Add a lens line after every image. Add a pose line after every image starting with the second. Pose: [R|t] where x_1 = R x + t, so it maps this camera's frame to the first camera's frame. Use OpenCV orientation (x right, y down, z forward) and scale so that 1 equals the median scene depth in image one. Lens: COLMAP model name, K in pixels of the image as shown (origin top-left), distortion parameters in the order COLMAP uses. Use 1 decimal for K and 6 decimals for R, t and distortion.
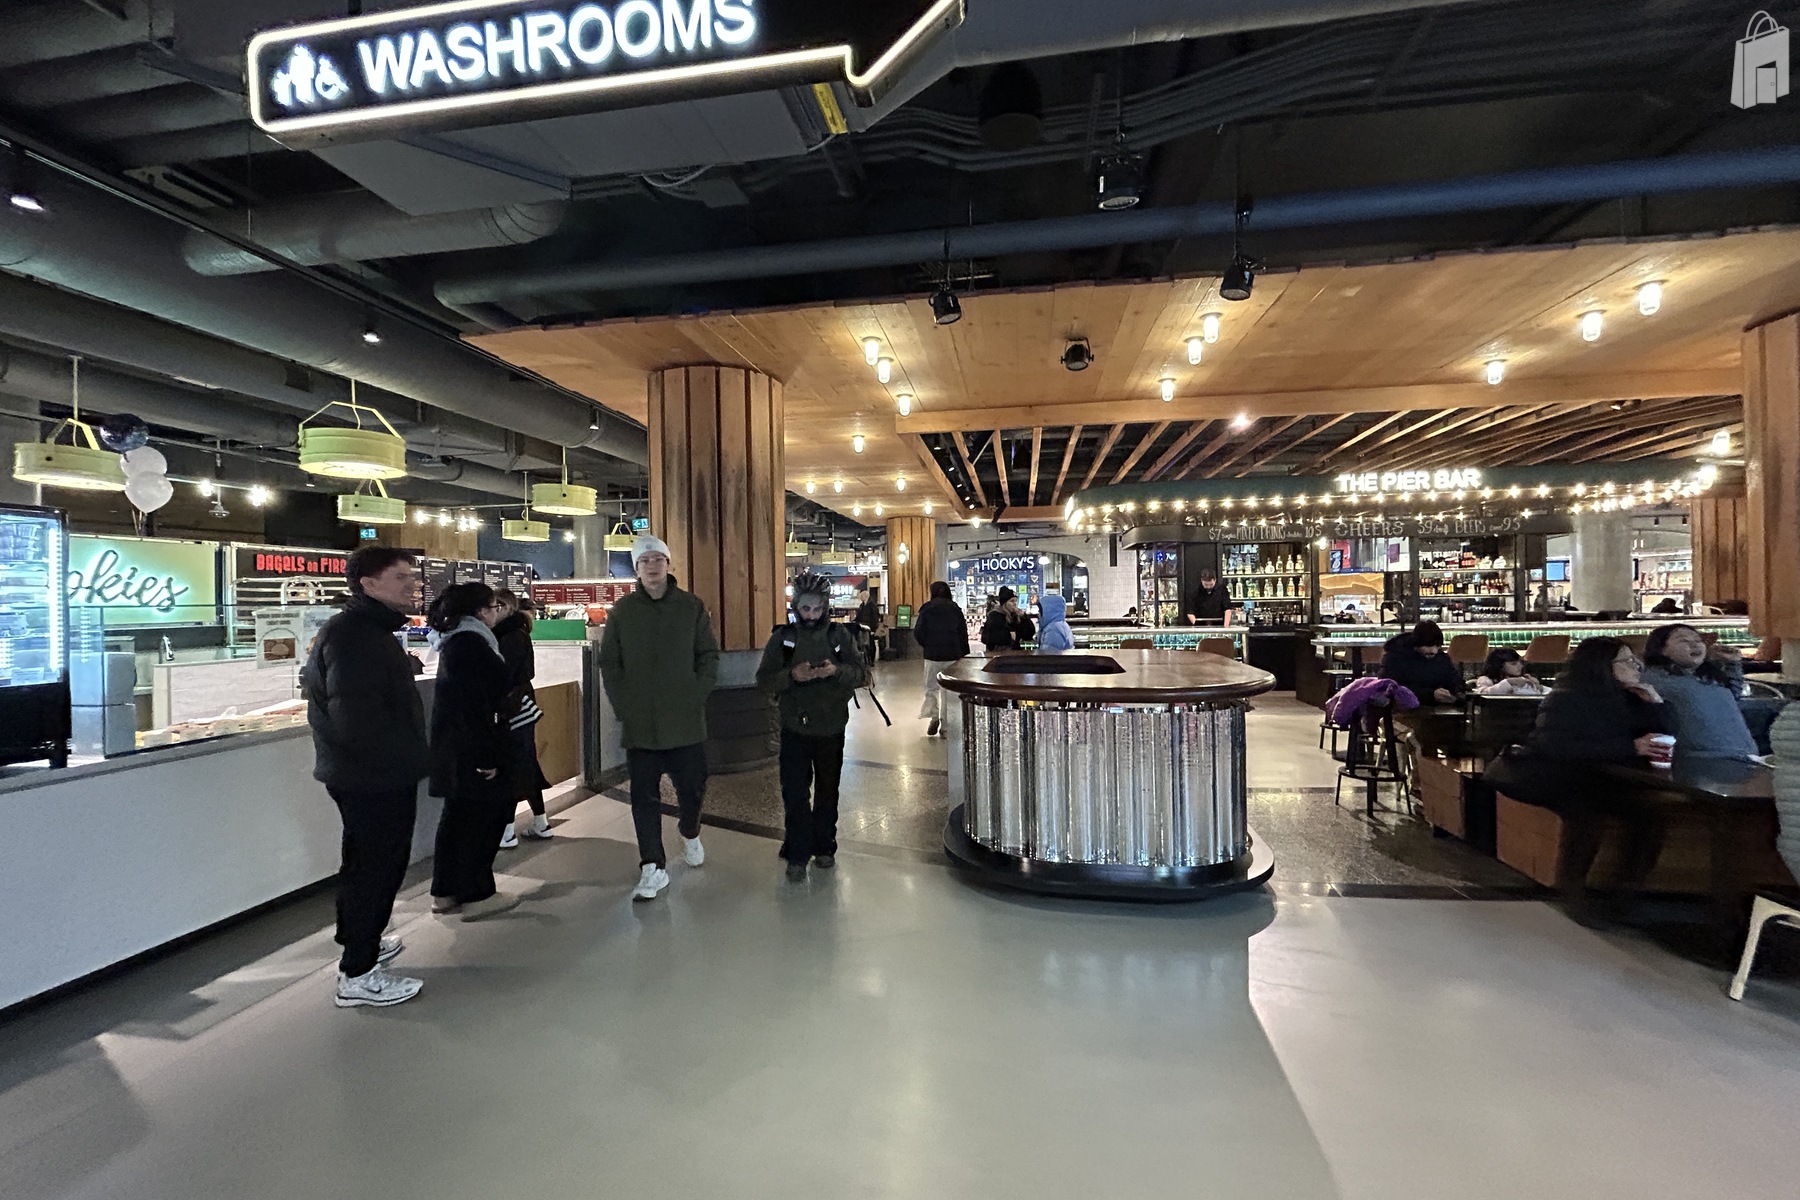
lens RADIAL K [[738.3, 0, 900.0], [0, 738.3, 600.0], [0, 0, 1]] dist [0.000000, -0.000002]
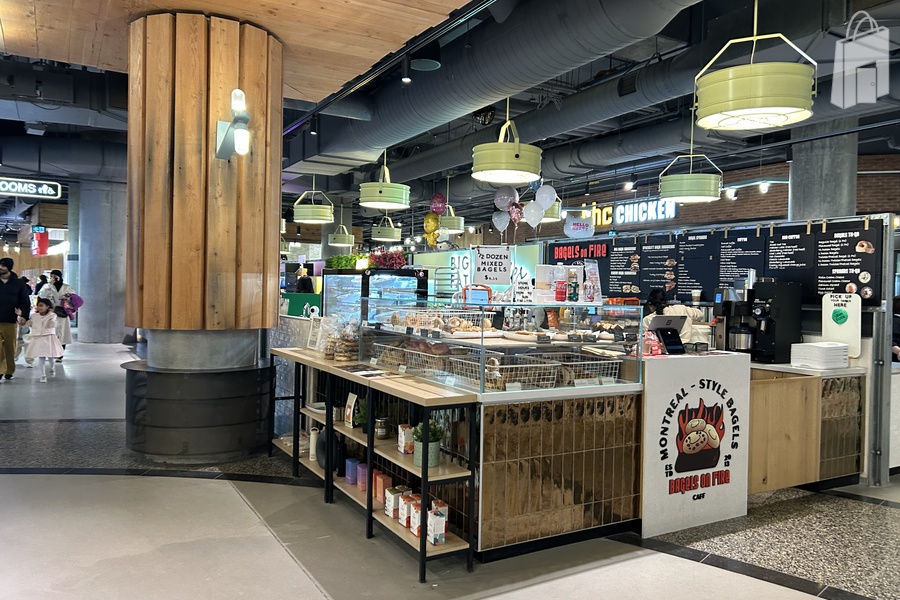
lens RADIAL K [[680.7, 0, 450.0], [0, 680.7, 300.0], [0, 0, 1]] dist [-0.005642, -0.002685]
pose [[-0.778676, 0.016702, -0.627203, 0.058372], [-0.002790, 0.999544, 0.030081, -0.002060], [0.627420, 0.025173, -0.778274, 1.710121]]
